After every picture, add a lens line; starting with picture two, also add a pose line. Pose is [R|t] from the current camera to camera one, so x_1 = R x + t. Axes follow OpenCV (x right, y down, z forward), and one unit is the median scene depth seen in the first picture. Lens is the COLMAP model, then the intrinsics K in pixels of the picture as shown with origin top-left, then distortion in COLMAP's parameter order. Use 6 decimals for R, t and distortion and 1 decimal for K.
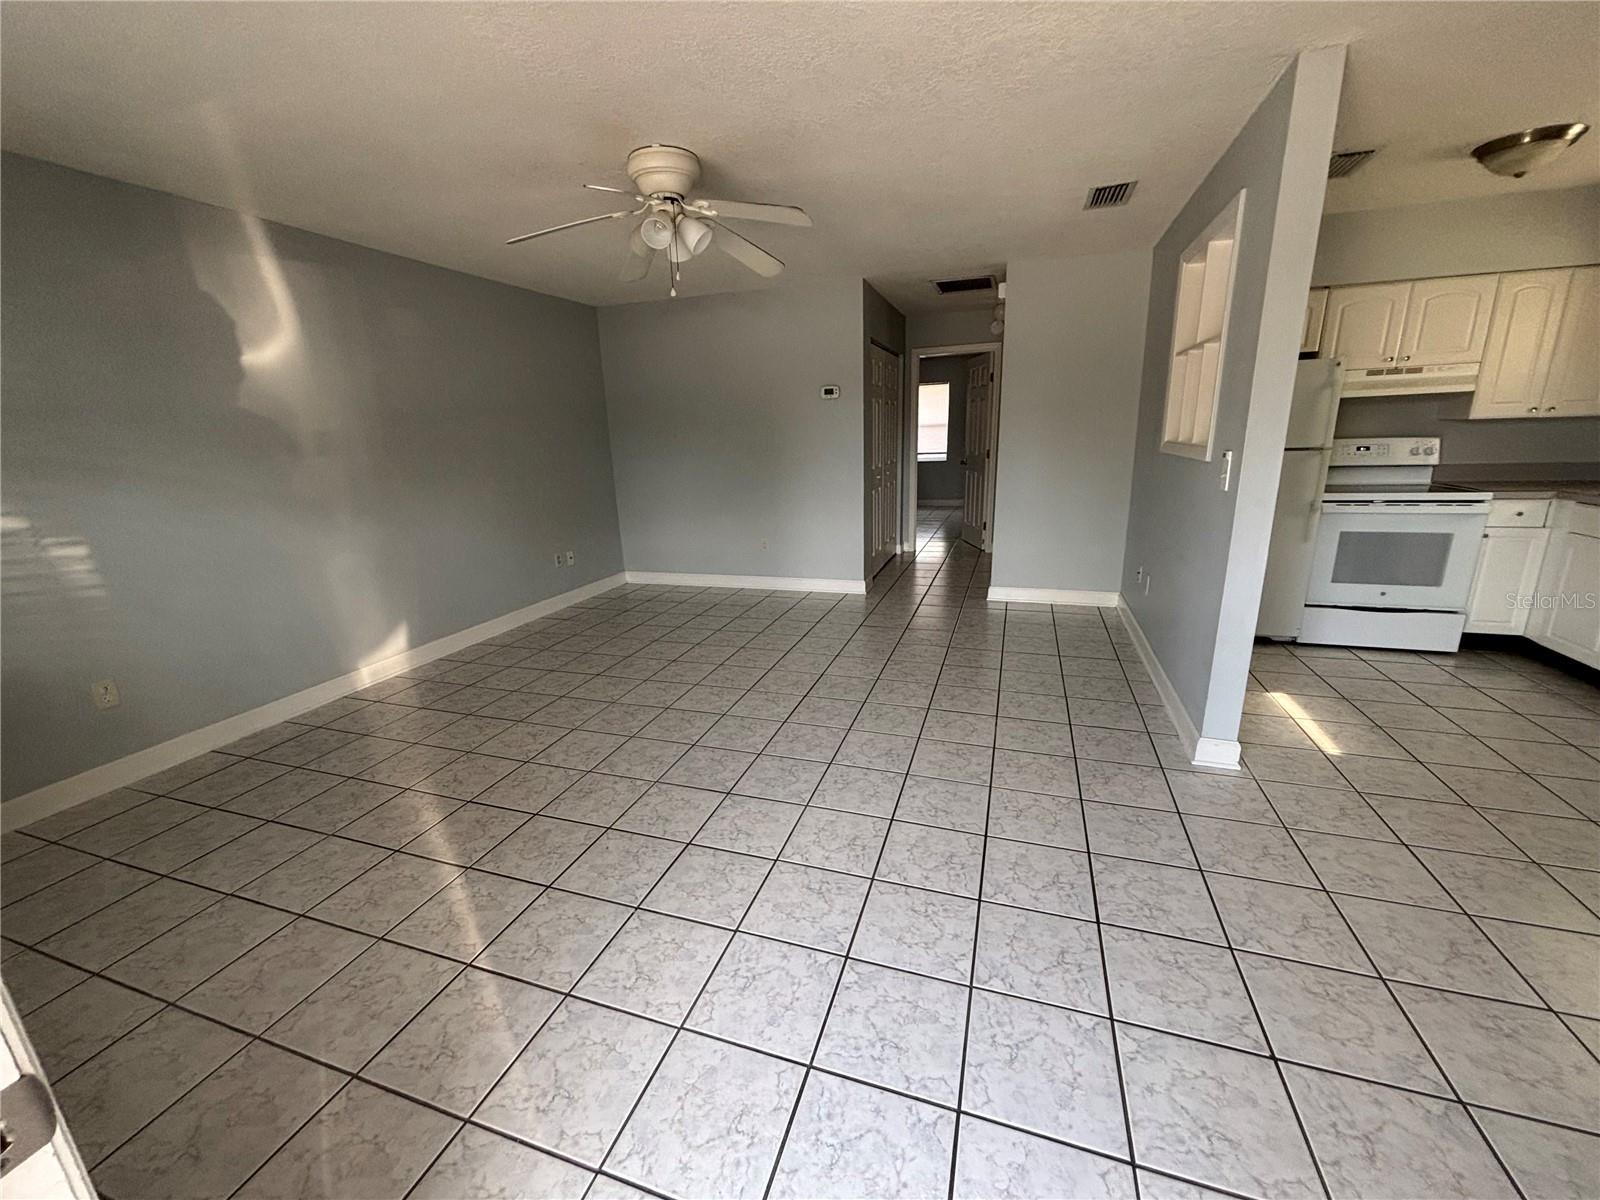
lens RADIAL K [[644.5, 0, 803.1], [0, 644.5, 604.6], [0, 0, 1]] dist [0.007584, 0.000178]
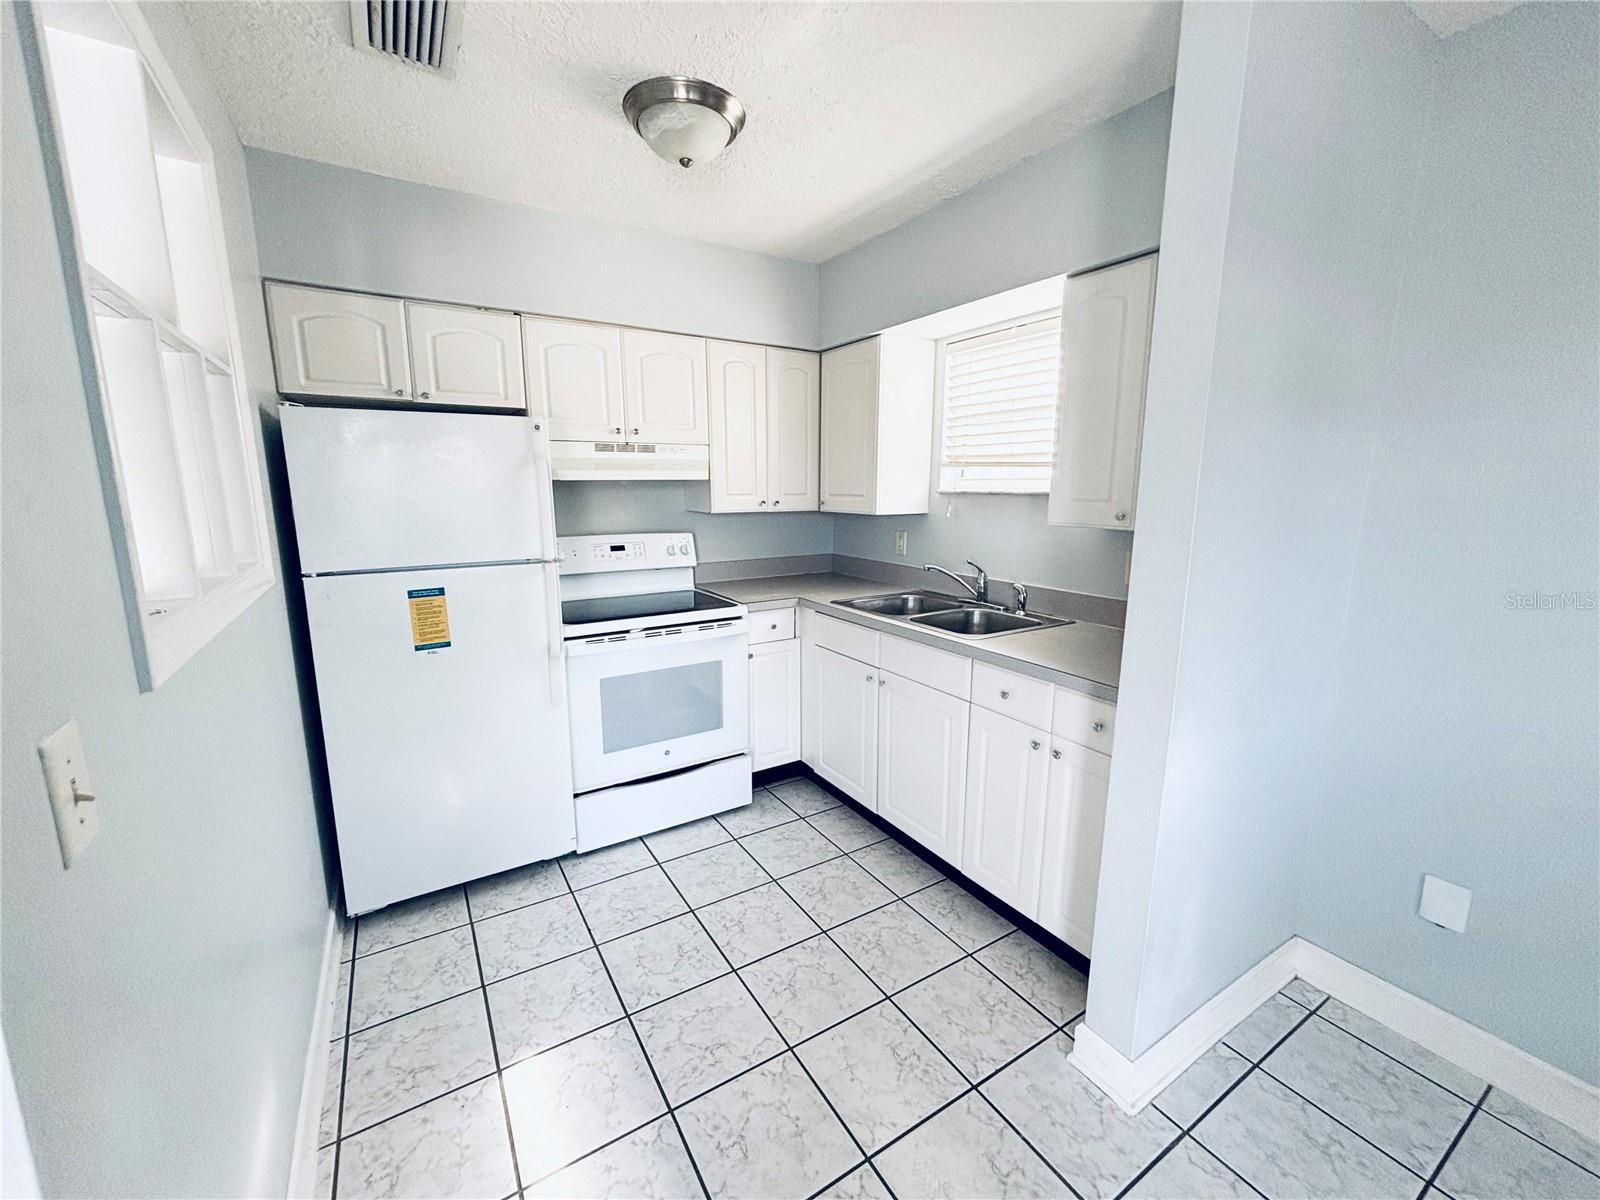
lens RADIAL K [[644.5, 0, 797.0], [0, 644.5, 603.1], [0, 0, 1]] dist [0.007584, 0.000178]
pose [[0.639805, -0.108373, 0.760858, 0.473828], [0.173334, 0.984848, -0.005480, -0.153745], [-0.748736, 0.135388, 0.648895, 0.419204]]
